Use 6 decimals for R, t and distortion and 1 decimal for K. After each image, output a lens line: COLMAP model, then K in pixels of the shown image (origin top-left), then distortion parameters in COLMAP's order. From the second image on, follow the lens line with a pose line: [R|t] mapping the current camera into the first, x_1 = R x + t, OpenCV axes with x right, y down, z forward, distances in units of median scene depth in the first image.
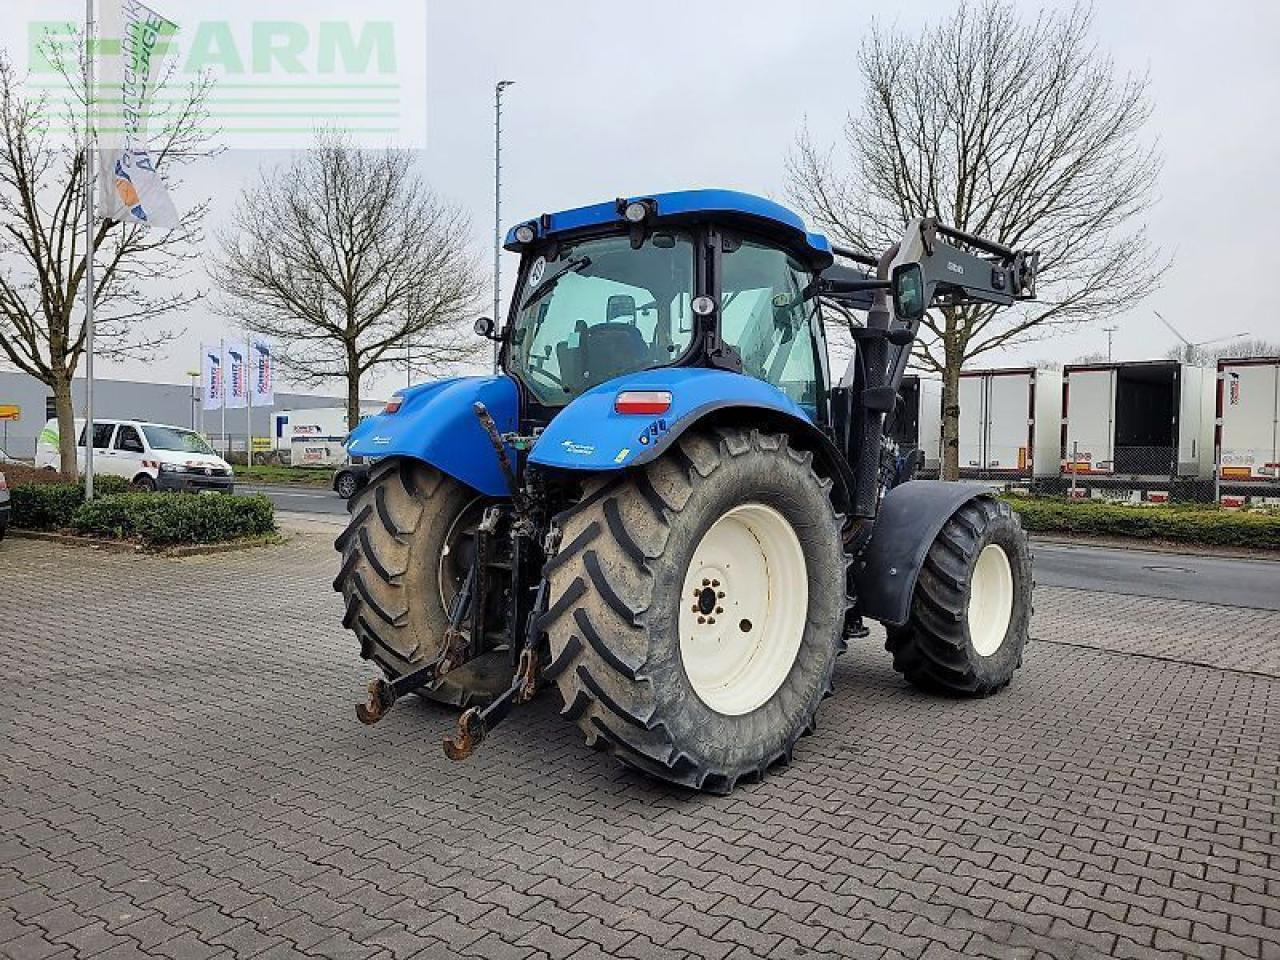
lens RADIAL K [[1014.0, 0, 665.7], [0, 1014.0, 475.4], [0, 0, 1]] dist [0.074349, -0.091425]
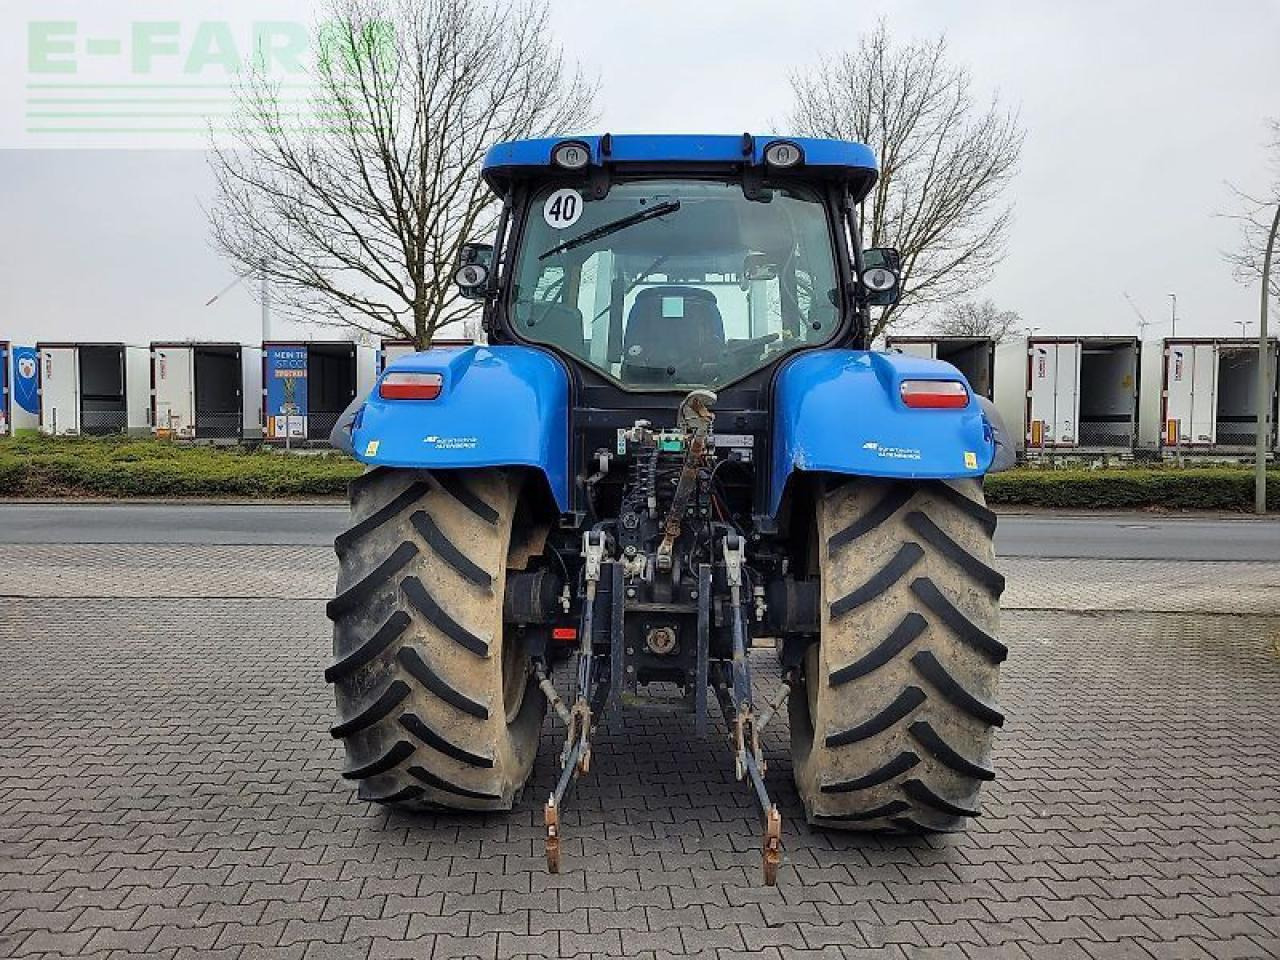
lens RADIAL K [[1014.0, 0, 665.7], [0, 1014.0, 475.4], [0, 0, 1]] dist [0.074349, -0.091425]
pose [[0.807772, -0.073735, 0.584865, -0.679434], [0.054930, 0.997245, 0.049860, -0.056013], [-0.586930, -0.008149, 0.809597, 0.448582]]
